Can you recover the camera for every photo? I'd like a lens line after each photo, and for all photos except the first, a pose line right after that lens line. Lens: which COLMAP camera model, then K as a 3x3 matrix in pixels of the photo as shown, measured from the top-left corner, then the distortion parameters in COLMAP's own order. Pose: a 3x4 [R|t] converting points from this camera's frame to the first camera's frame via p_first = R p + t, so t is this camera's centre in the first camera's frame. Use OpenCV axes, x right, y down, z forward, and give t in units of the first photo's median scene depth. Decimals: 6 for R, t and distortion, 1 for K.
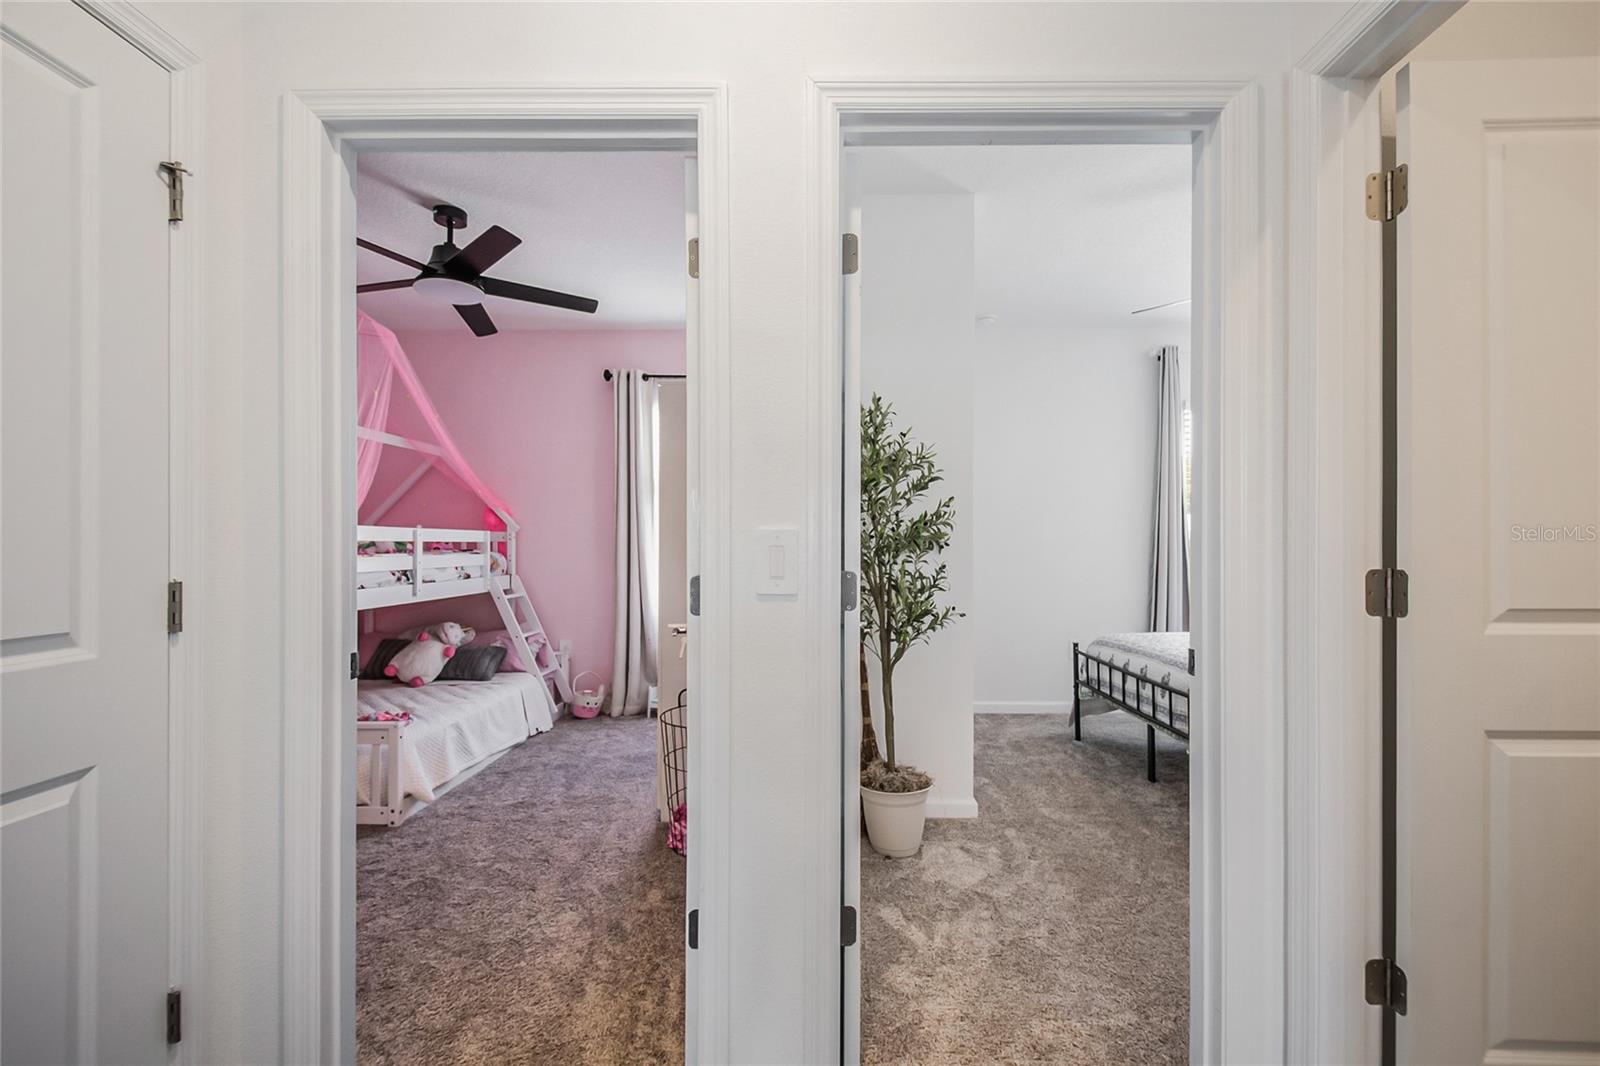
lens RADIAL K [[701.5, 0, 818.7], [0, 701.5, 546.7], [0, 0, 1]] dist [0.010974, -0.016241]
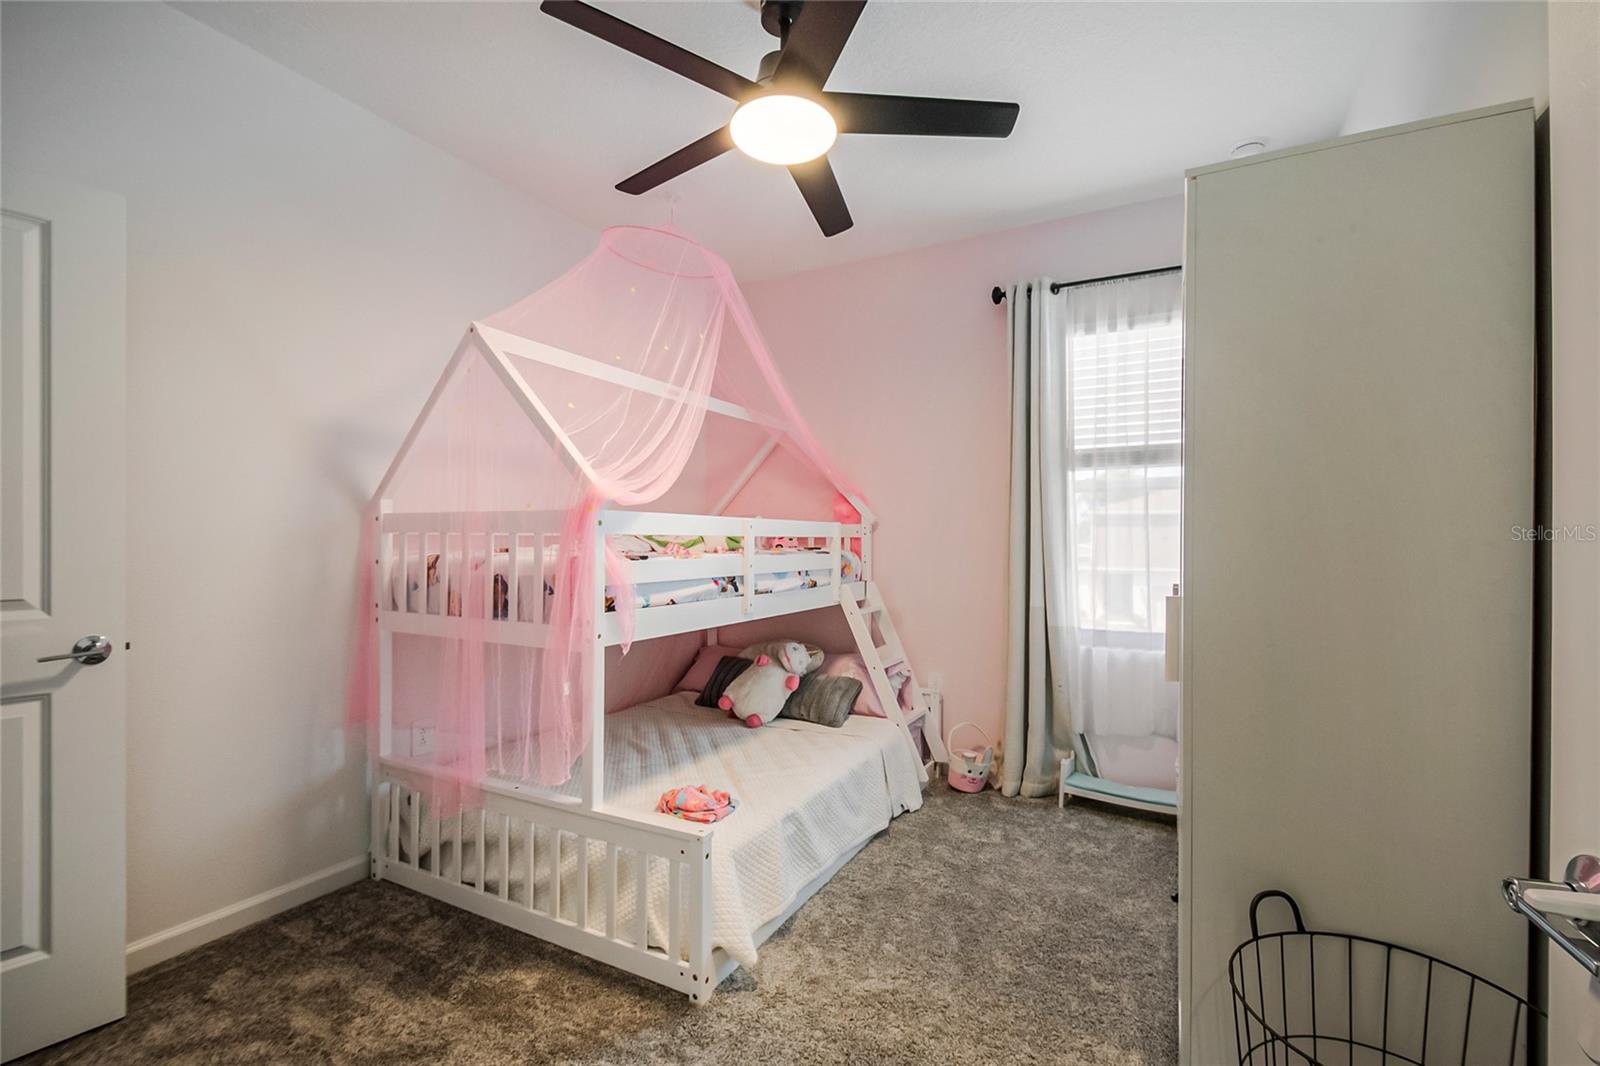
lens RADIAL K [[701.5, 0, 796.0], [0, 701.5, 542.4], [0, 0, 1]] dist [0.010974, -0.016241]
pose [[0.877254, 0.001462, -0.480025, -0.170613], [-0.003311, 0.999990, -0.003006, 0.000930], [0.480016, 0.004226, 0.877250, 0.362167]]
